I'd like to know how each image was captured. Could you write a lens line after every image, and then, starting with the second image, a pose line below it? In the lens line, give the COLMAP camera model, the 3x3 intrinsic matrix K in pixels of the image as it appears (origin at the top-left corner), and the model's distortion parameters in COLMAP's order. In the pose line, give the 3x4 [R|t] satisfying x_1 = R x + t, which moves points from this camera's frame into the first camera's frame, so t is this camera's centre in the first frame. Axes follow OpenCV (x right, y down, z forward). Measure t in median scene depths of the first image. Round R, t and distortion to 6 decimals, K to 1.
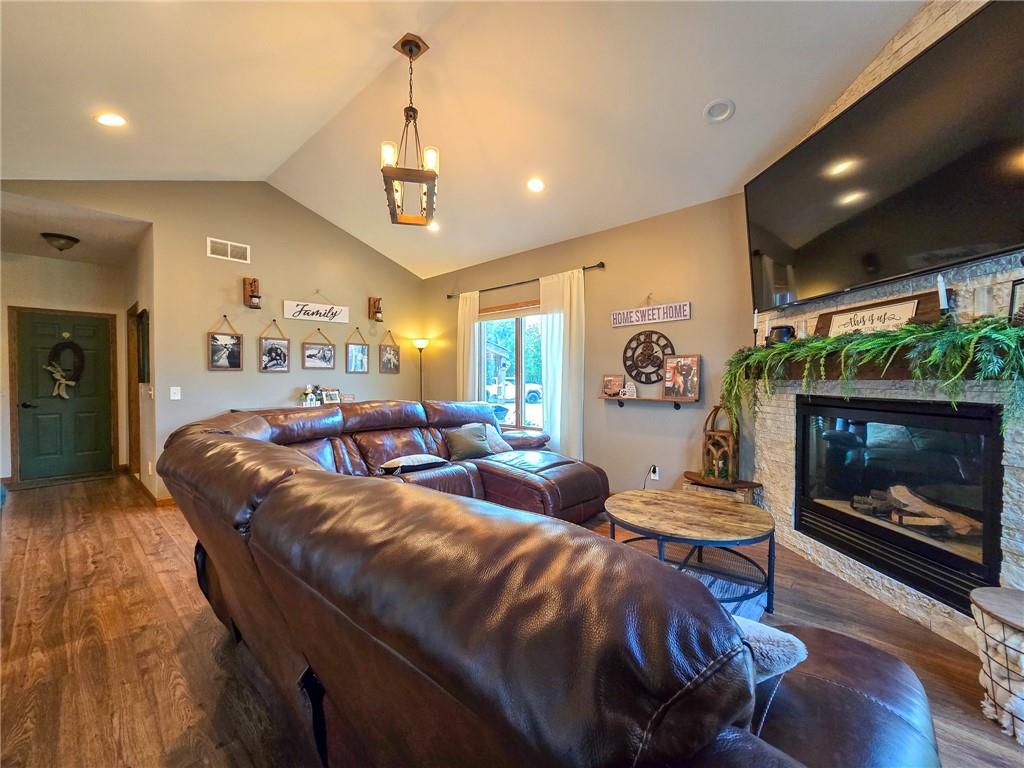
lens RADIAL K [[420.7, 0, 507.2], [0, 420.7, 384.6], [0, 0, 1]] dist [-0.009758, 0.004298]
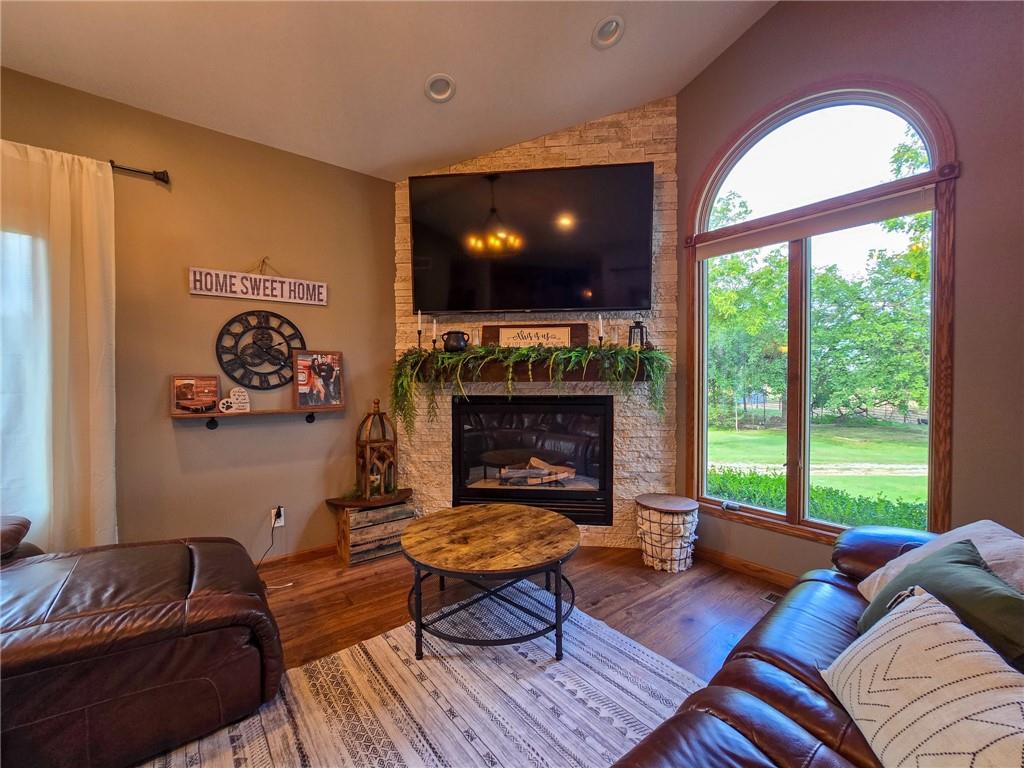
lens RADIAL K [[420.7, 0, 507.2], [0, 420.7, 384.6], [0, 0, 1]] dist [-0.009758, 0.004298]
pose [[0.162648, -0.013689, 0.986589, -0.292348], [0.017401, 0.999788, 0.011003, -0.011357], [-0.986531, 0.015378, 0.162852, 0.549053]]
